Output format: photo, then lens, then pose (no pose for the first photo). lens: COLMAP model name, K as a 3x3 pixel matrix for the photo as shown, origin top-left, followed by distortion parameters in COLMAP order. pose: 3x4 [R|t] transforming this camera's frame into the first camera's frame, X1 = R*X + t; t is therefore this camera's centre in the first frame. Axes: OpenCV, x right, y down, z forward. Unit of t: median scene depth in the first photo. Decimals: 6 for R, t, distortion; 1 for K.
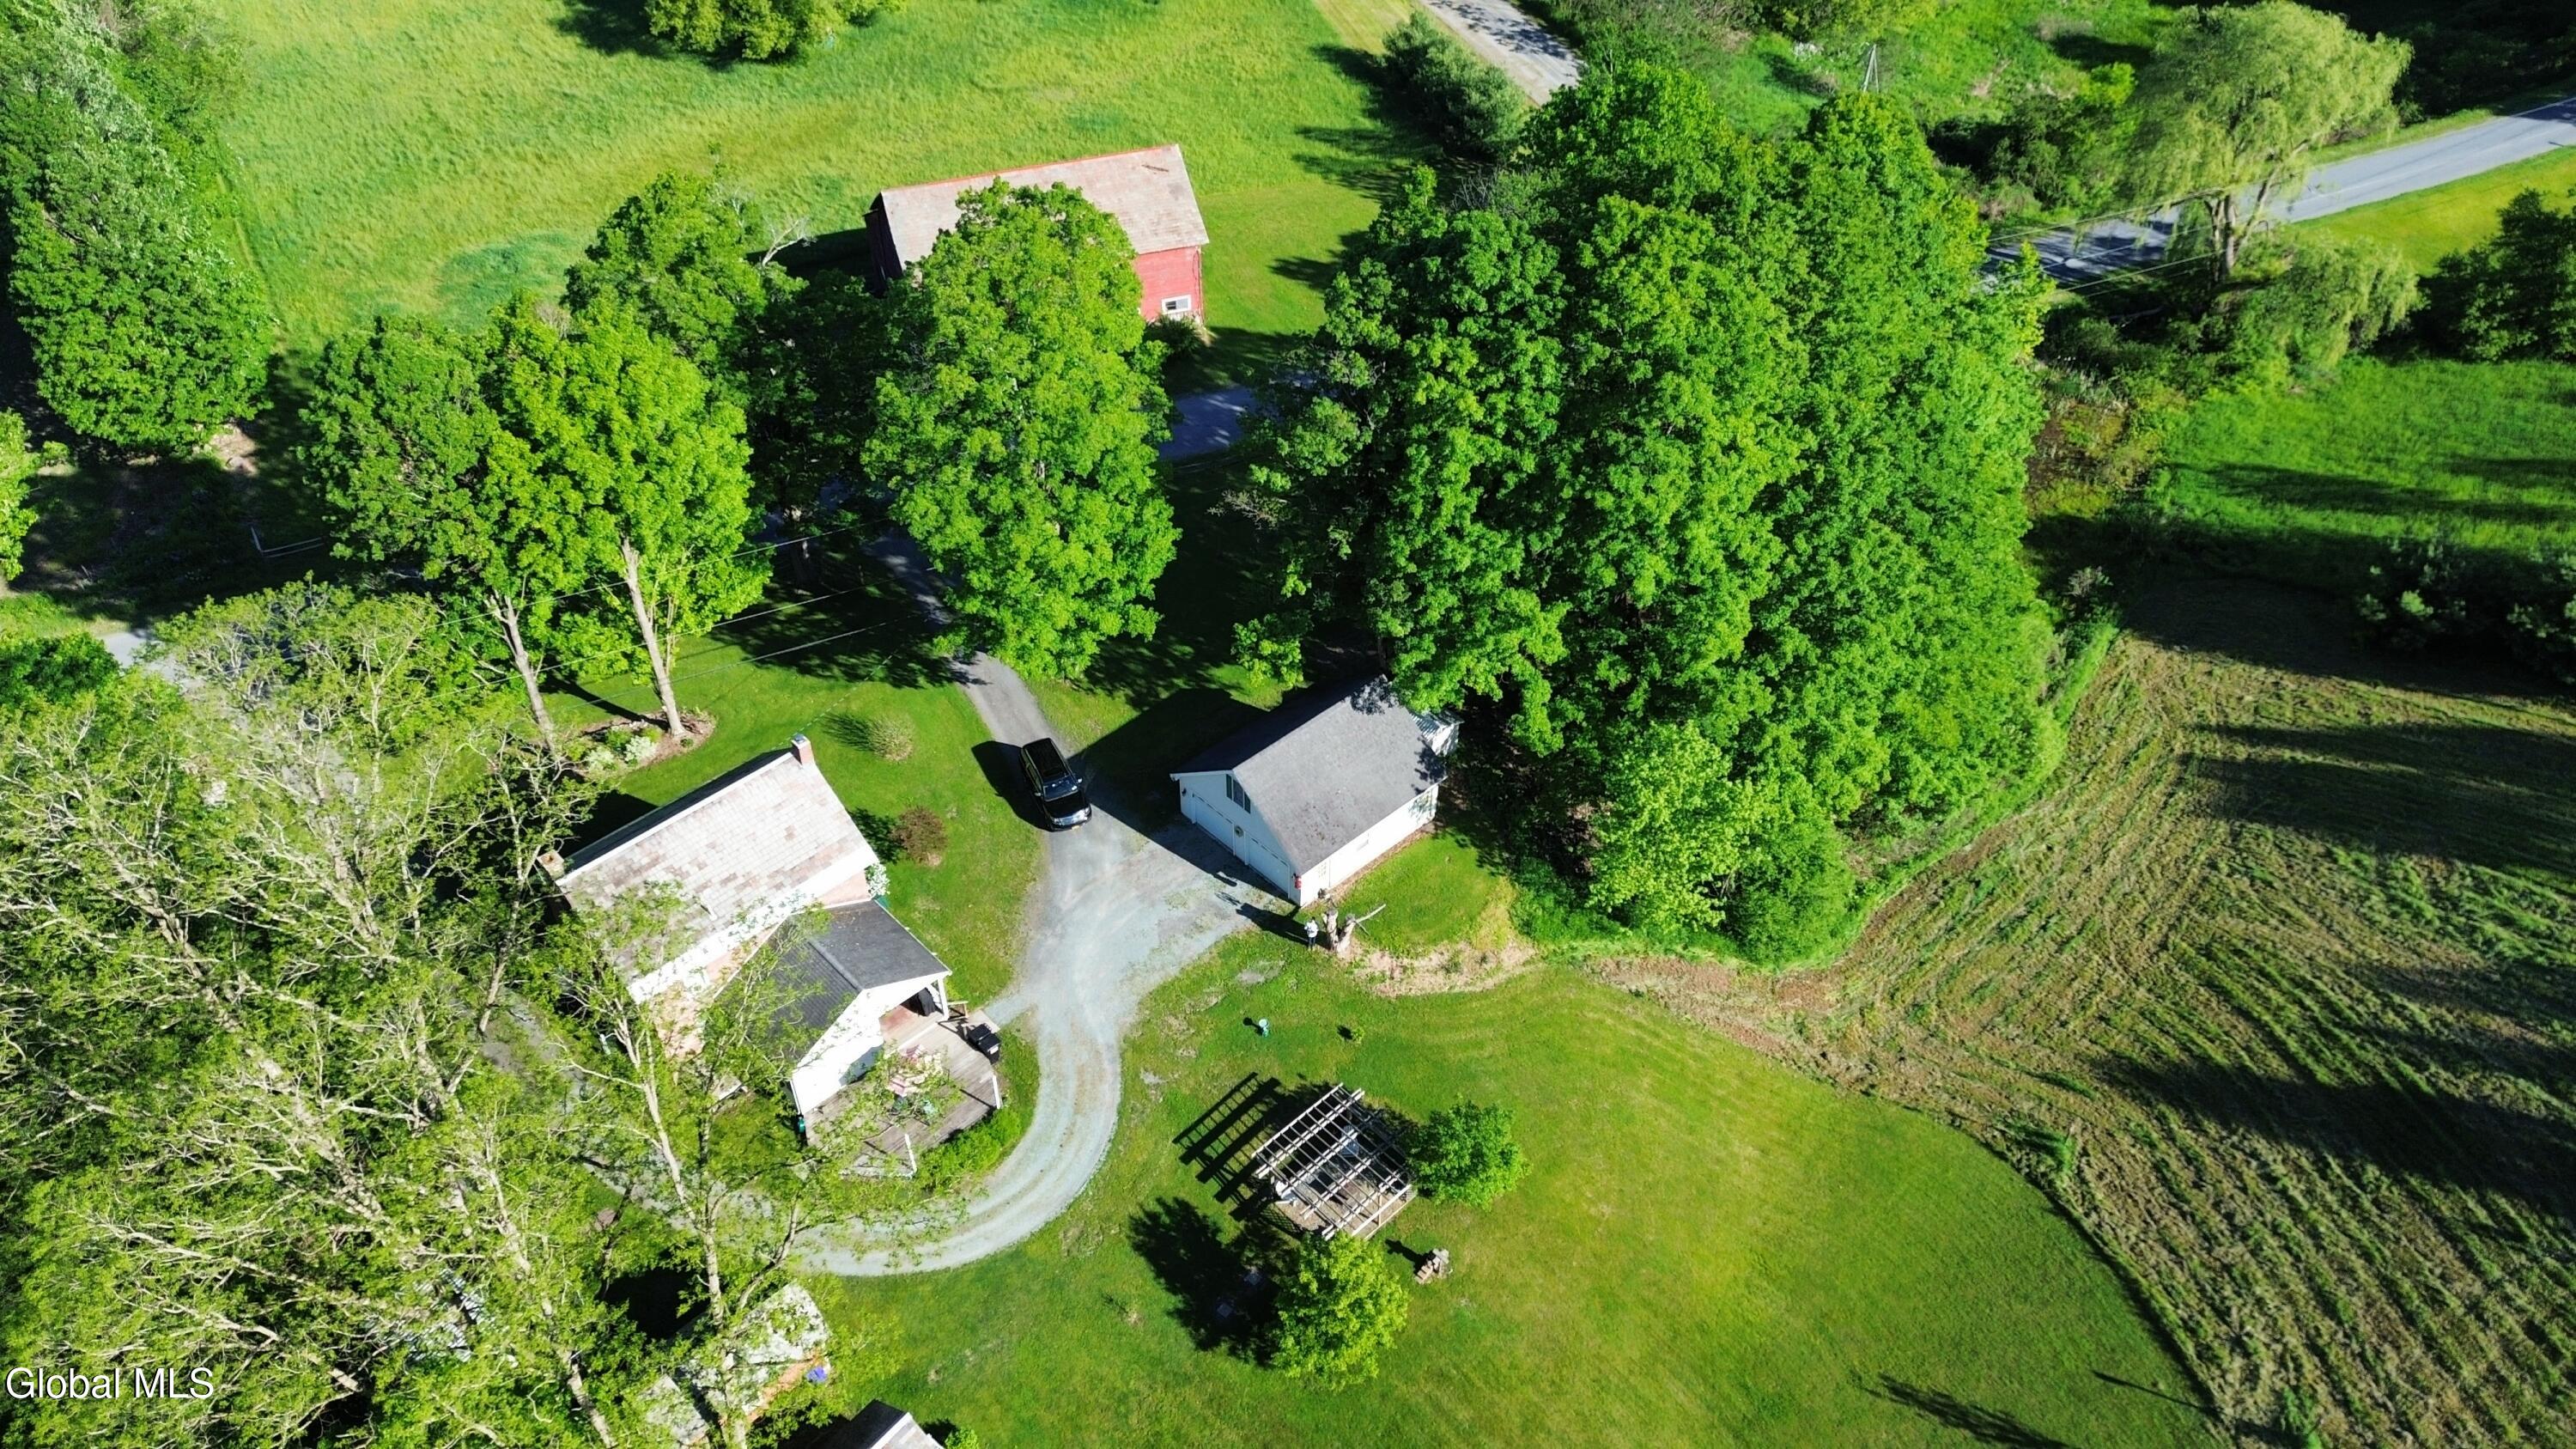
lens RADIAL K [[1805.5, 0, 1288.0], [0, 1805.5, 724.5], [0, 0, 1]] dist [0.092910, -0.123773]
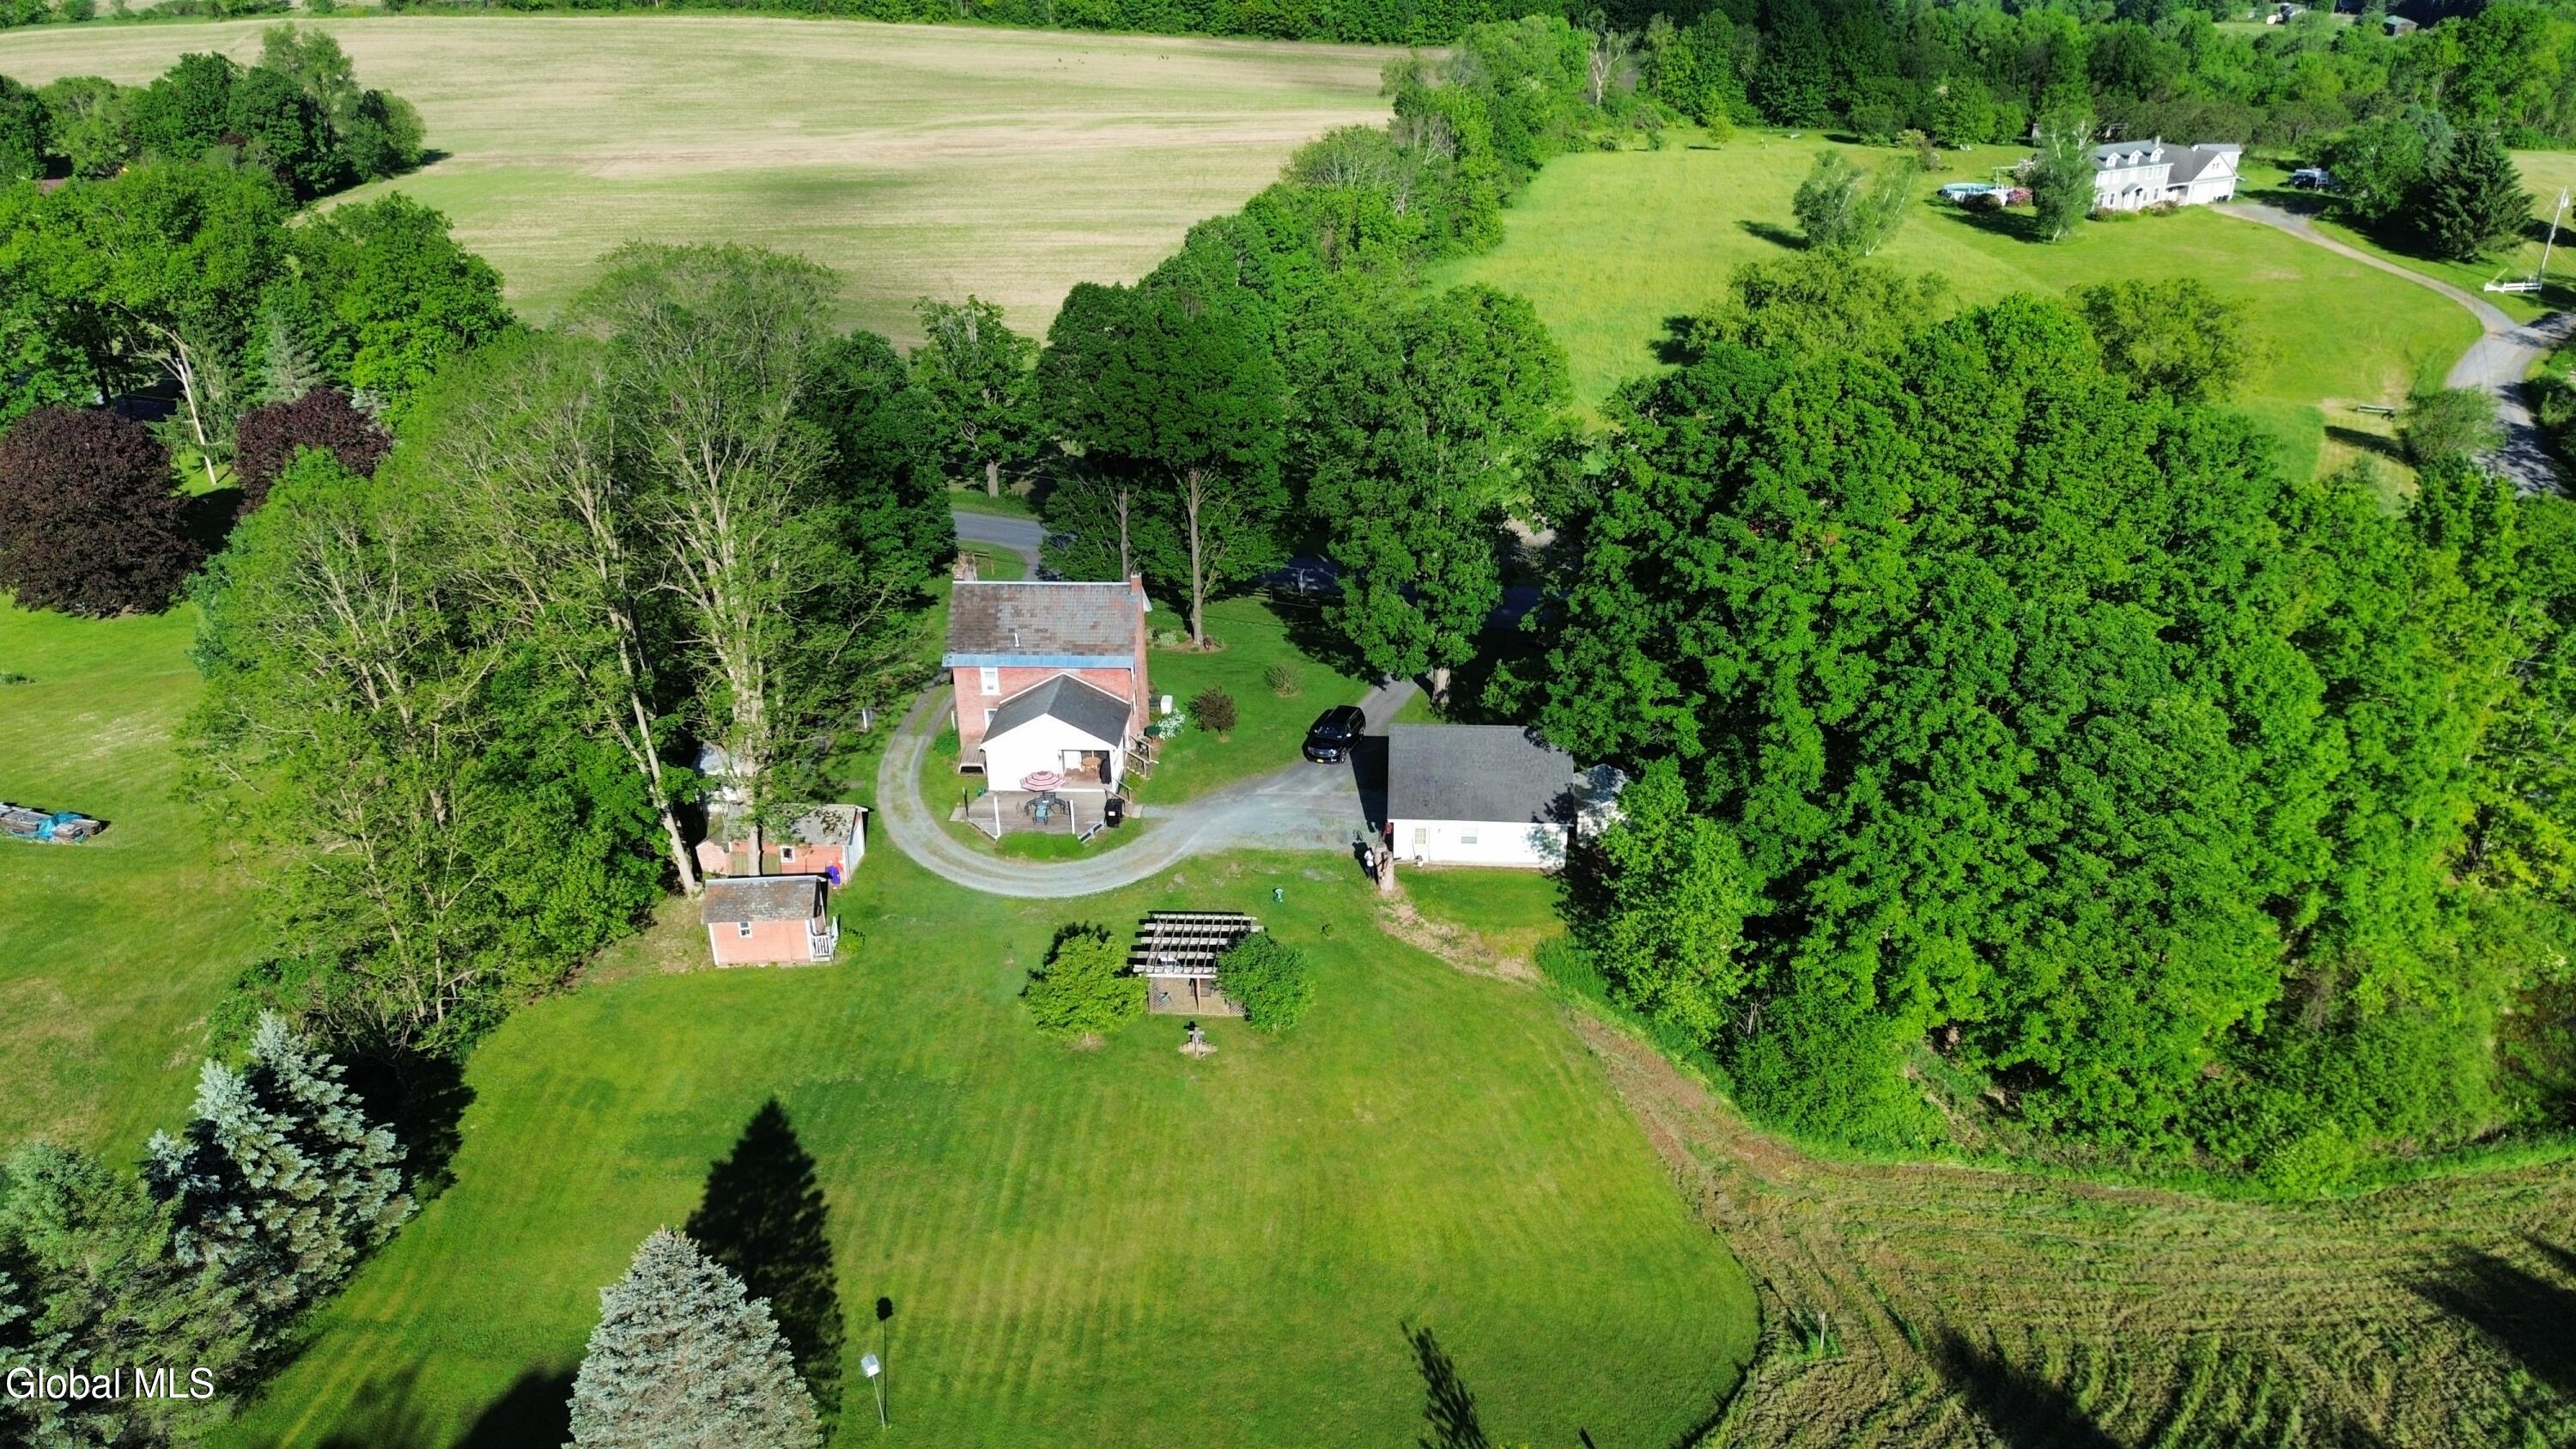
lens RADIAL K [[1805.5, 0, 1288.0], [0, 1805.5, 724.5], [0, 0, 1]] dist [0.092910, -0.123773]
pose [[0.675940, 0.306131, -0.670365, 0.767364], [-0.479690, 0.873324, -0.084865, 0.168674], [0.559466, 0.378931, 0.737163, 0.077625]]
